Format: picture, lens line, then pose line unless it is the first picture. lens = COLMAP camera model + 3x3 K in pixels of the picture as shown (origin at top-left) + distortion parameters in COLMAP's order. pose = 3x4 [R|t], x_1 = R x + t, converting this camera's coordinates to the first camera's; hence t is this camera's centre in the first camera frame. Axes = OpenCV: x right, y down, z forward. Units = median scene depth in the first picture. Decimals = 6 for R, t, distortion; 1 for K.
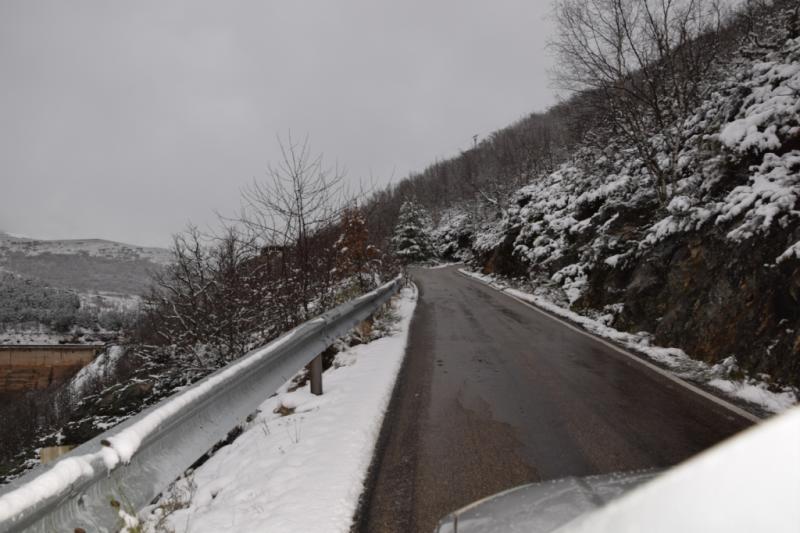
lens RADIAL K [[683.6, 0, 396.7], [0, 683.6, 265.2], [0, 0, 1]] dist [-0.134975, 0.157072]
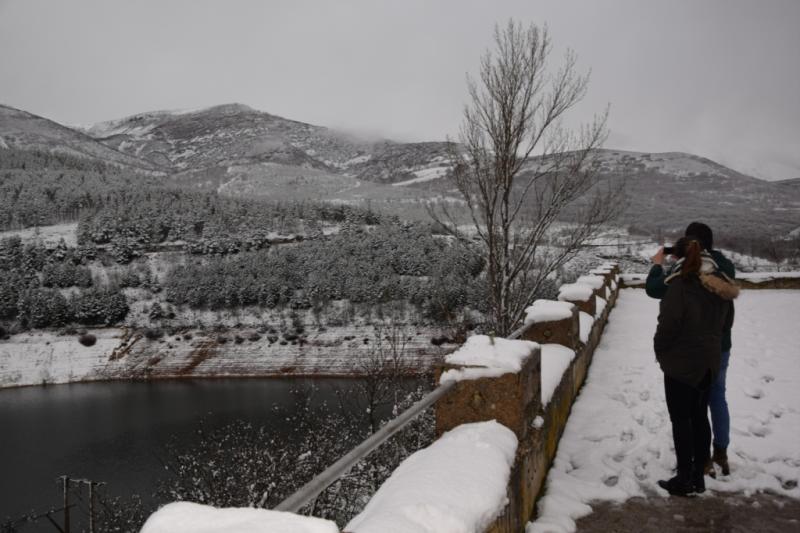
lens RADIAL K [[832.3, 0, 408.0], [0, 832.3, 266.3], [0, 0, 1]] dist [0.015129, 0.000000]
pose [[0.786532, -0.005952, -0.617521, -0.094283], [0.073988, 0.993659, 0.084661, -0.004786], [0.613101, -0.112277, 0.781985, 0.437376]]
